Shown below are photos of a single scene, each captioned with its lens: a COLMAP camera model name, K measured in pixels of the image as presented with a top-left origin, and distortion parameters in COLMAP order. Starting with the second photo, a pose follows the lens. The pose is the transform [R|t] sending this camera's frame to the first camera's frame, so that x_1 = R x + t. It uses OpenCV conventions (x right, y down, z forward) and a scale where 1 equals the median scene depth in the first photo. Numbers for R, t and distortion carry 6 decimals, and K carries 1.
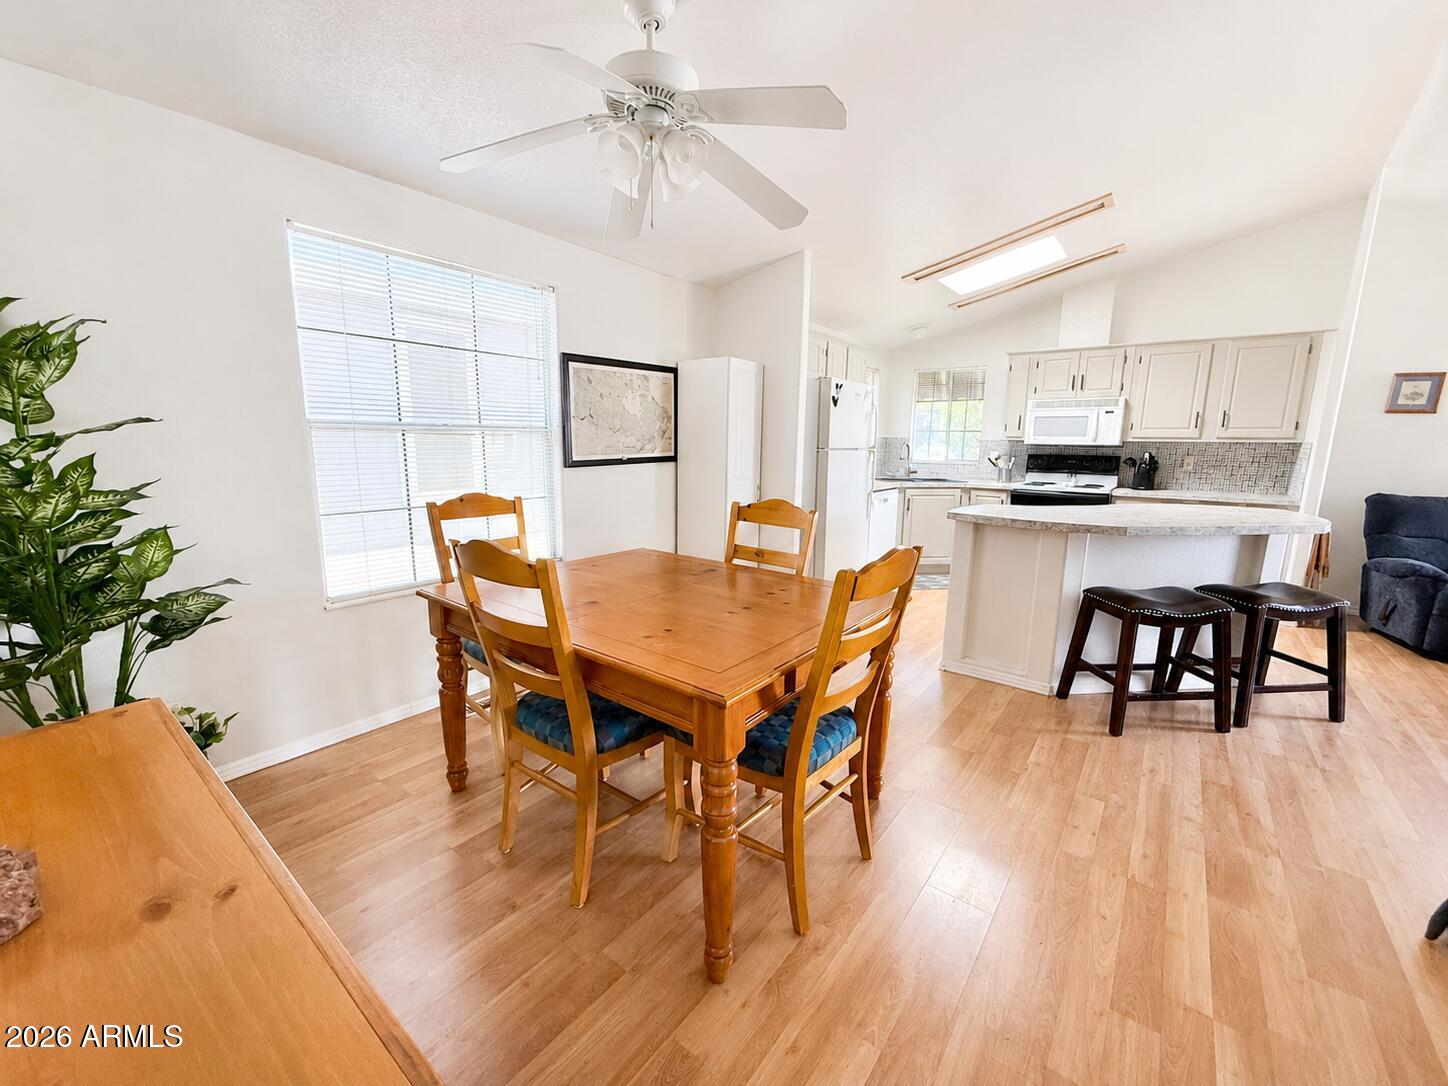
lens RADIAL K [[573.0, 0, 738.6], [0, 573.0, 534.2], [0, 0, 1]] dist [-0.000603, 0.000172]
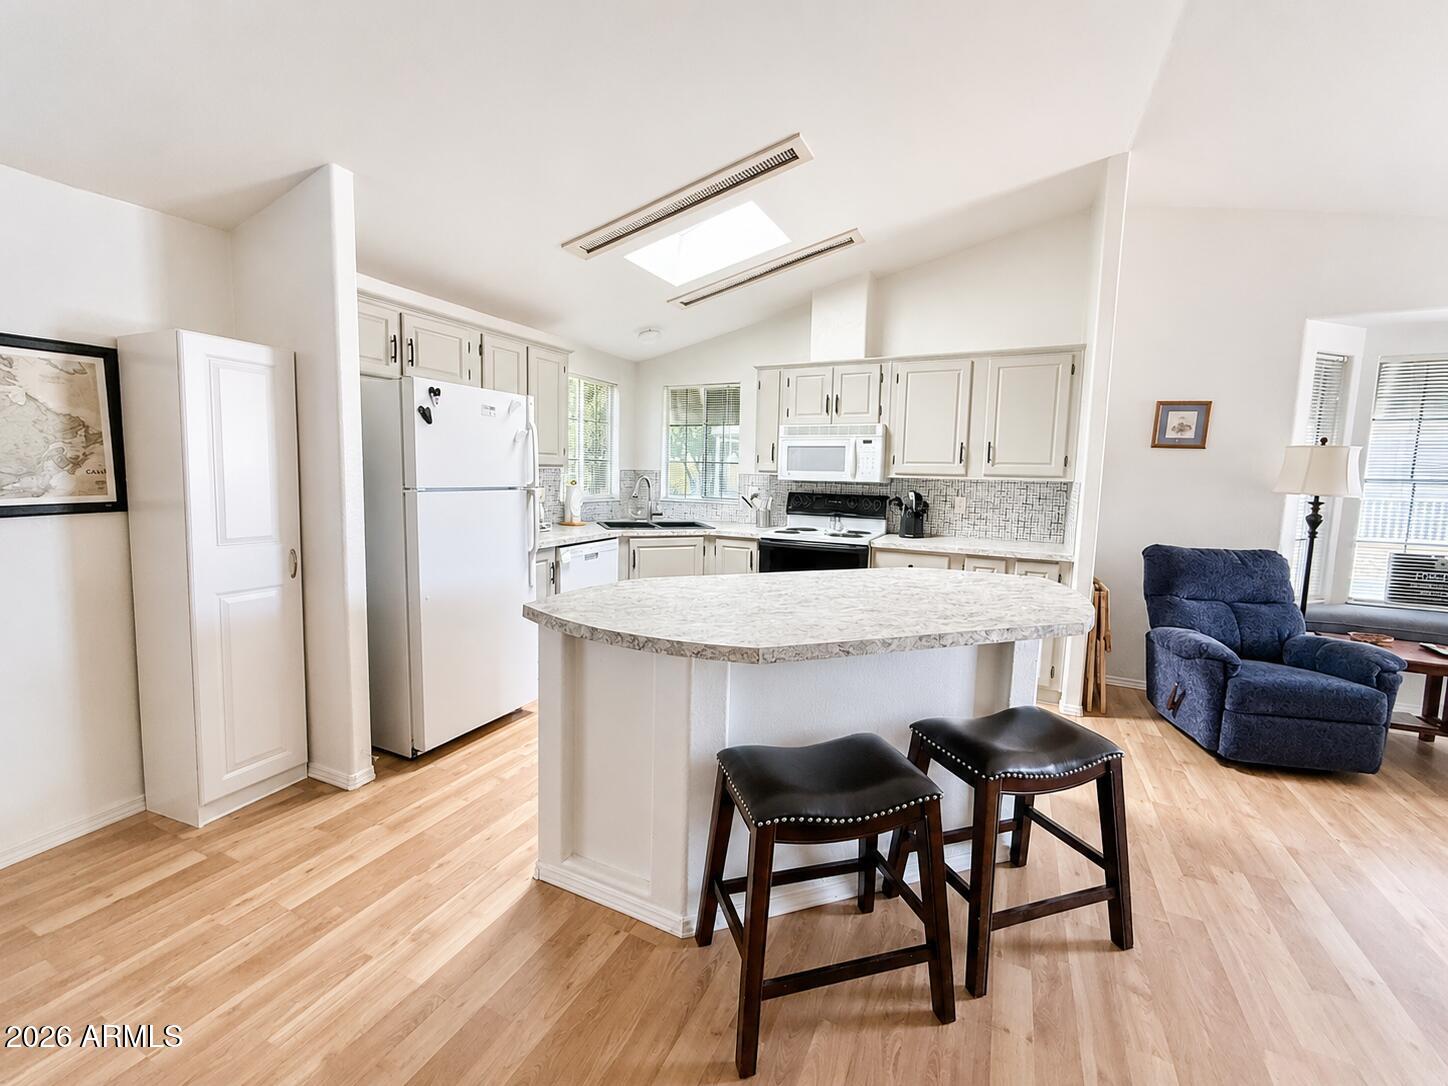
lens RADIAL K [[571.4, 0, 731.4], [0, 571.4, 523.8], [0, 0, 1]] dist [-0.000626, -0.000062]
pose [[0.980392, -0.010216, 0.196794, 0.334035], [0.022988, 0.997766, -0.062726, -0.058622], [-0.195714, 0.066020, 0.978436, 0.292962]]
